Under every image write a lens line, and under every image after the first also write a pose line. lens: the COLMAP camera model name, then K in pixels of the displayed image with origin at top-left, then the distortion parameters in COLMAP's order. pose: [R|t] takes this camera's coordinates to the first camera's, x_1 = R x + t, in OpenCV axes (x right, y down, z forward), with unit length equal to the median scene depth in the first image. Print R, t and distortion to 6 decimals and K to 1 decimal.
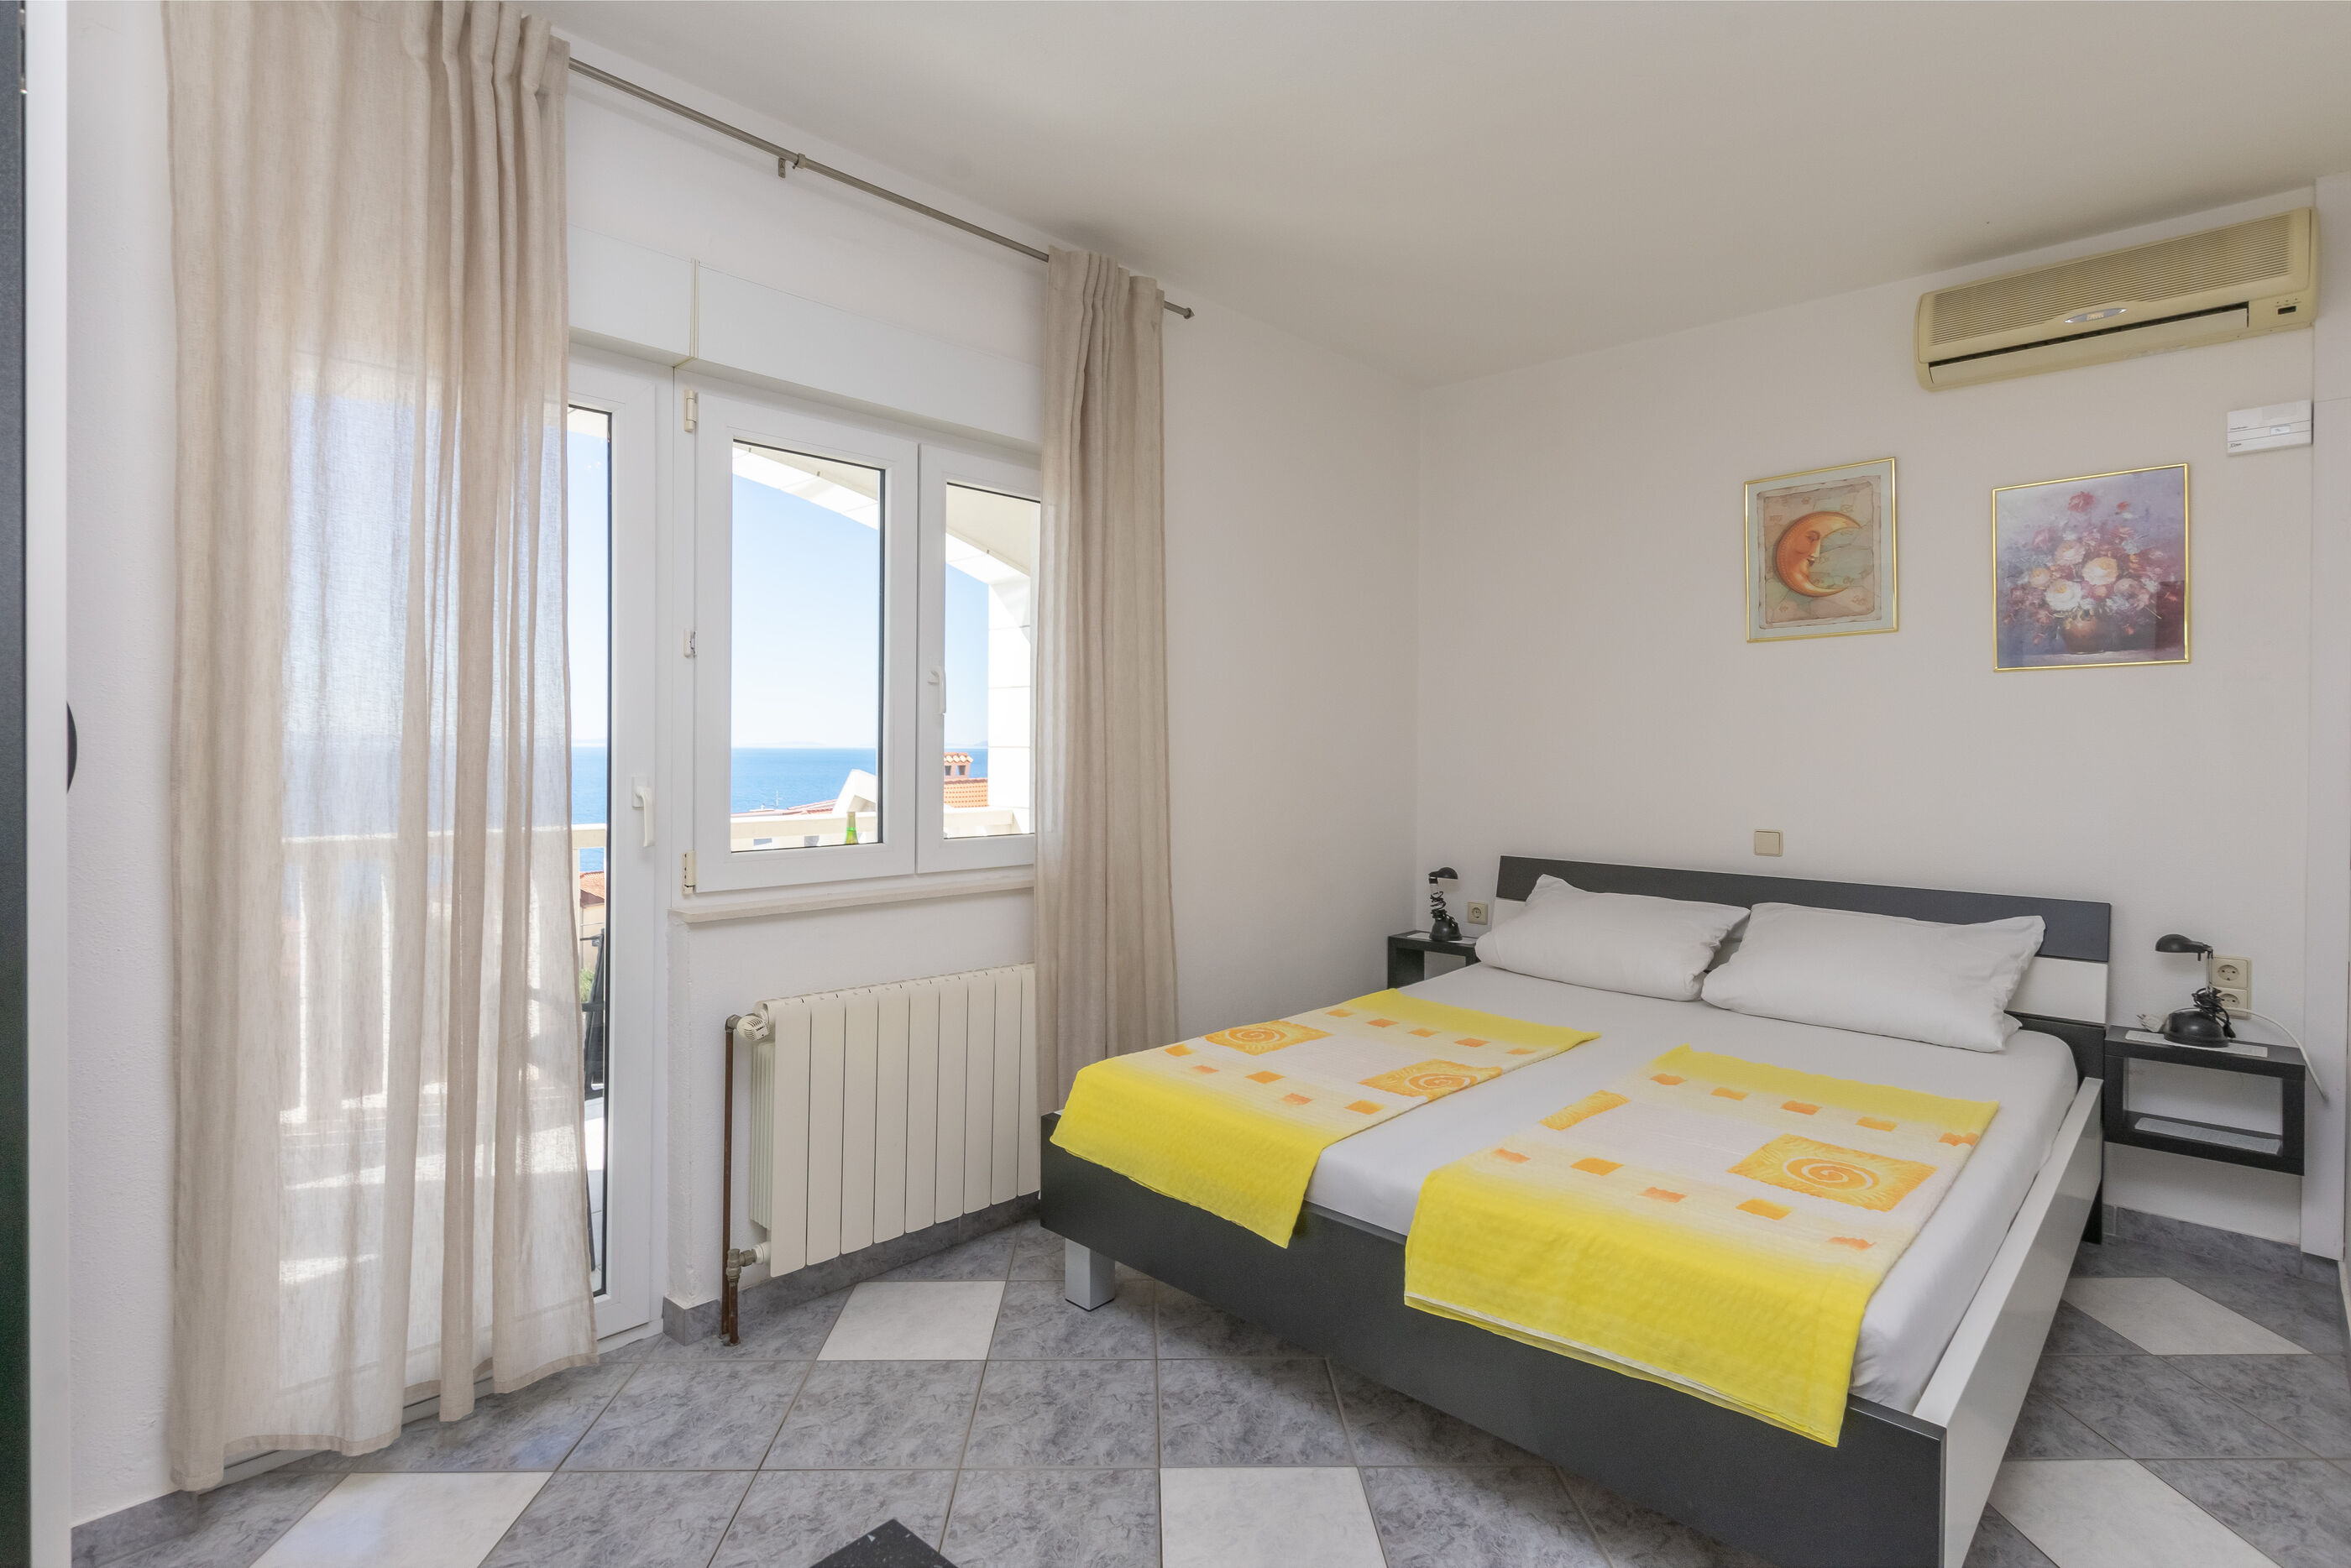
lens RADIAL K [[1123.6, 0, 1190.6], [0, 1123.6, 719.0], [0, 0, 1]] dist [-0.002960, 0.000517]
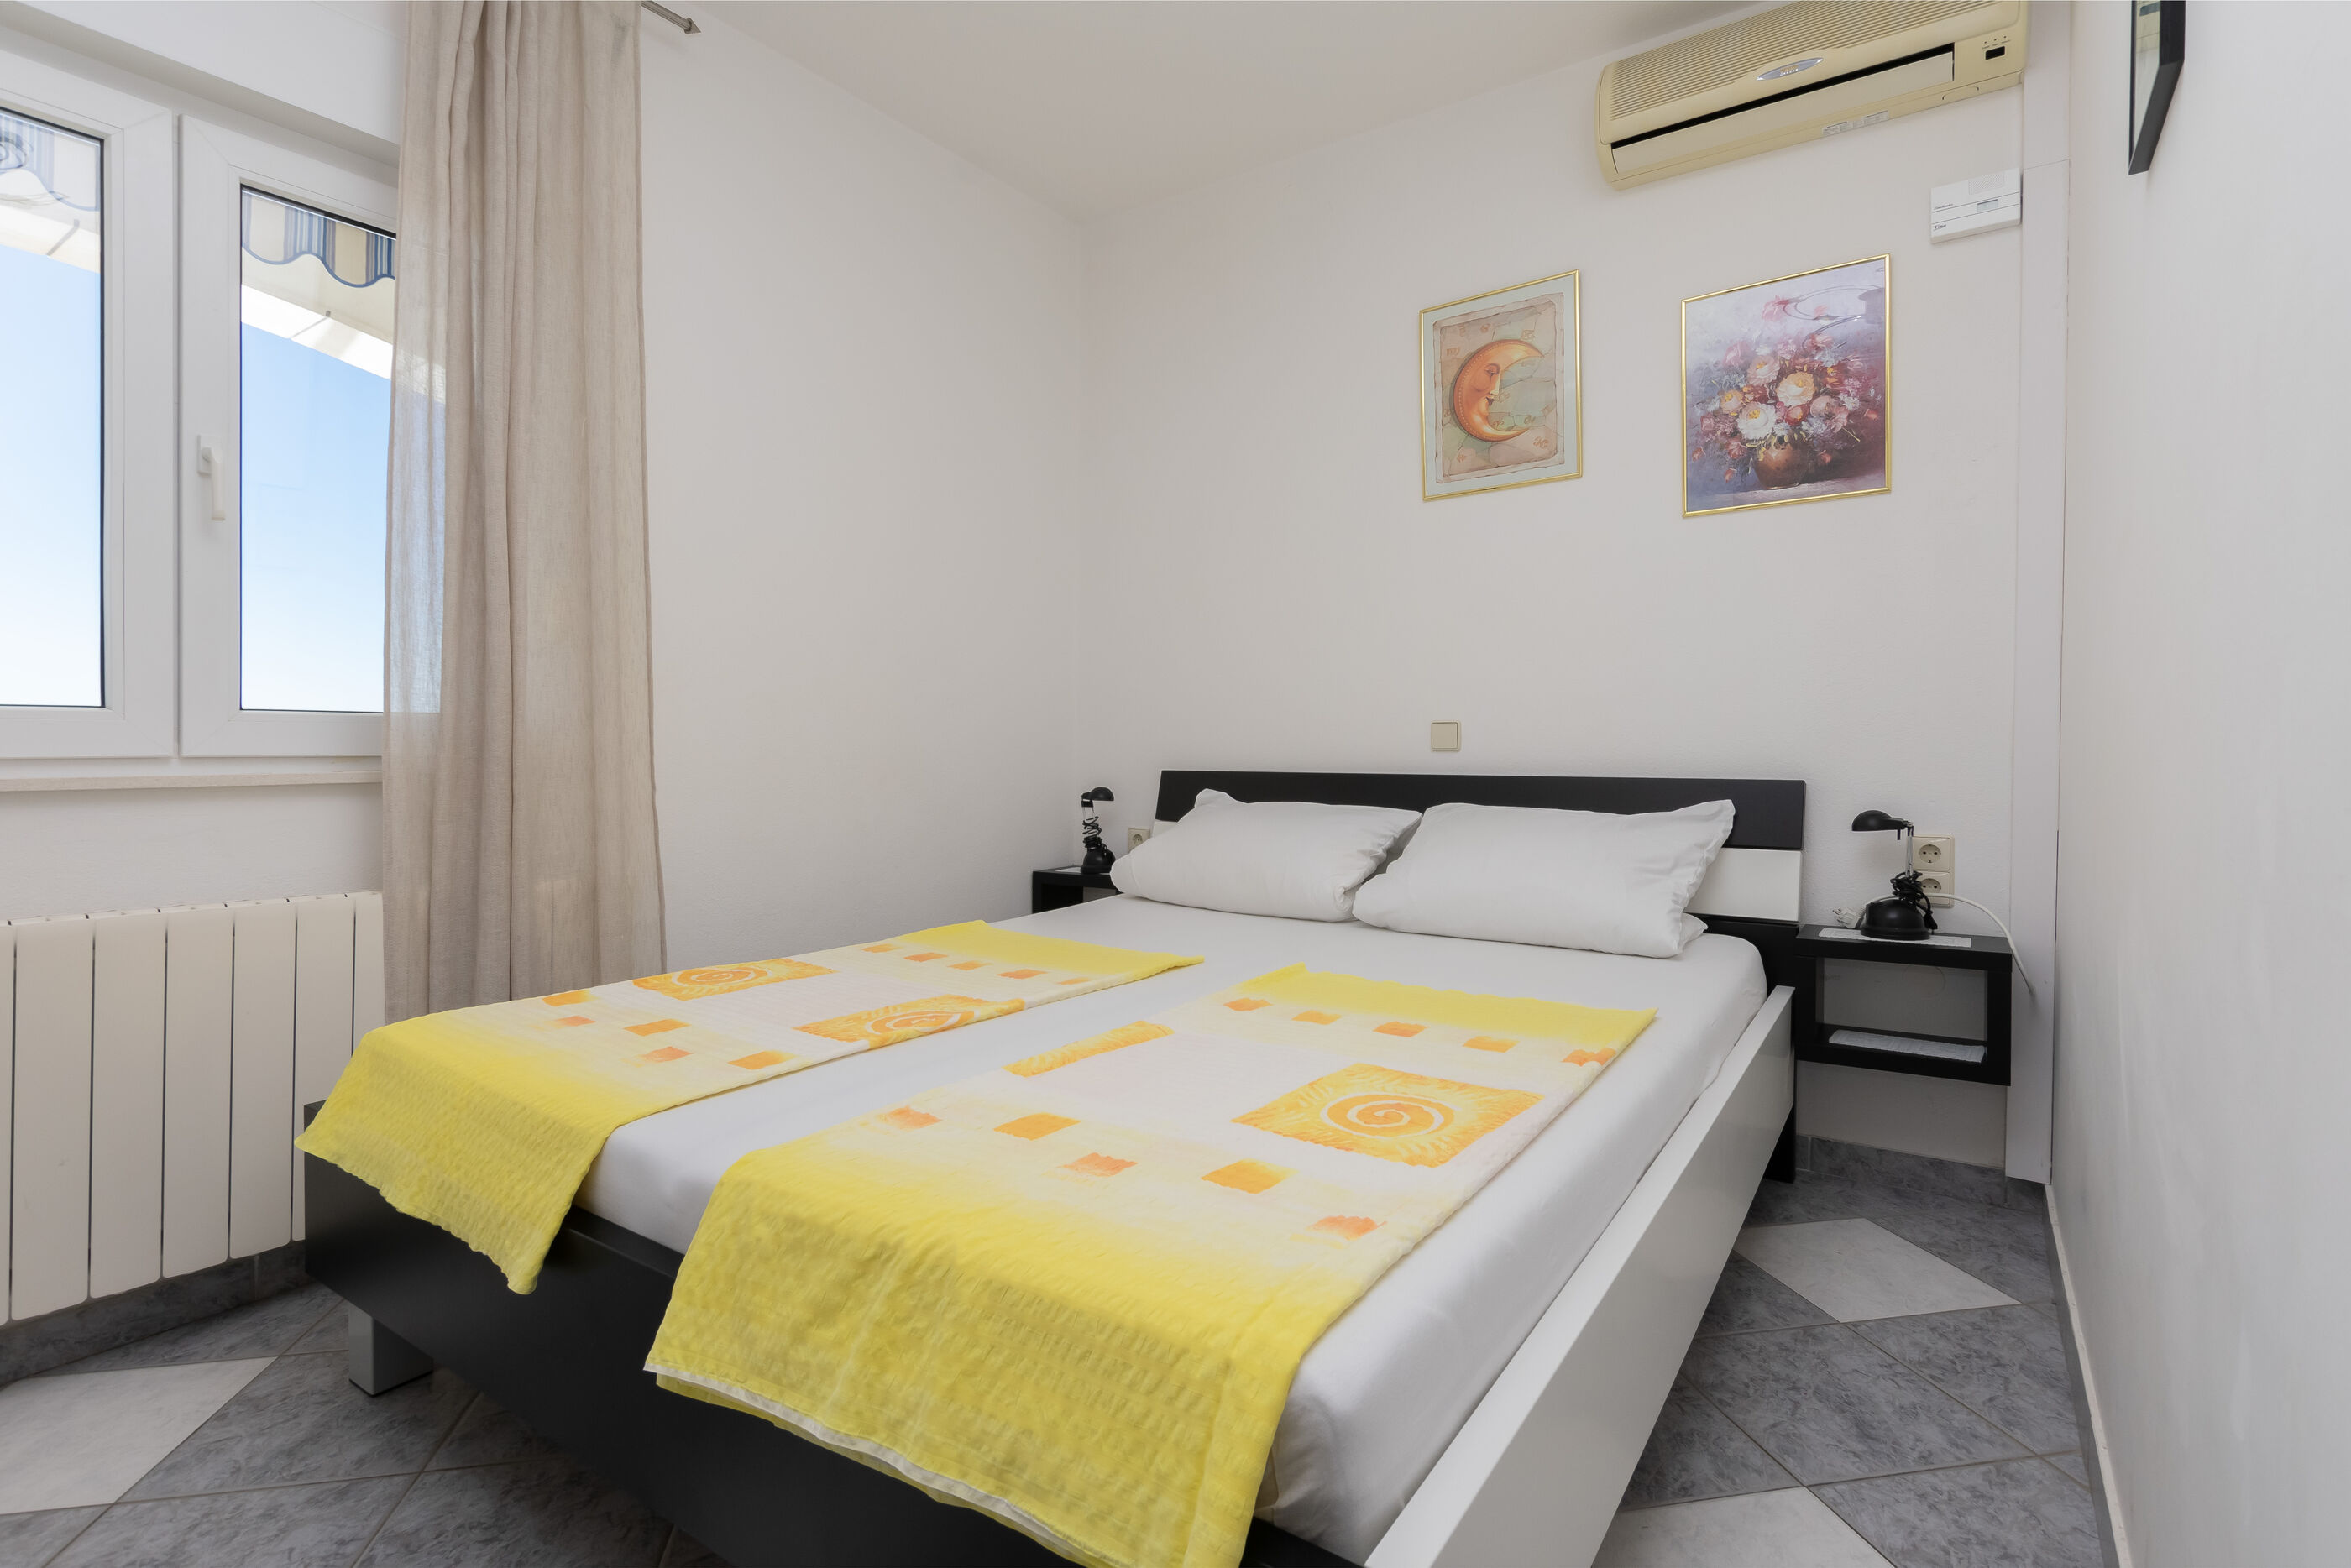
lens RADIAL K [[1103.8, 0, 1180.6], [0, 1103.8, 733.9], [0, 0, 1]] dist [0.001862, -0.000990]
pose [[0.989264, -0.011673, 0.145670, 0.246351], [0.009135, 0.999795, 0.018081, 0.115517], [-0.145851, -0.016556, 0.989168, 0.259711]]
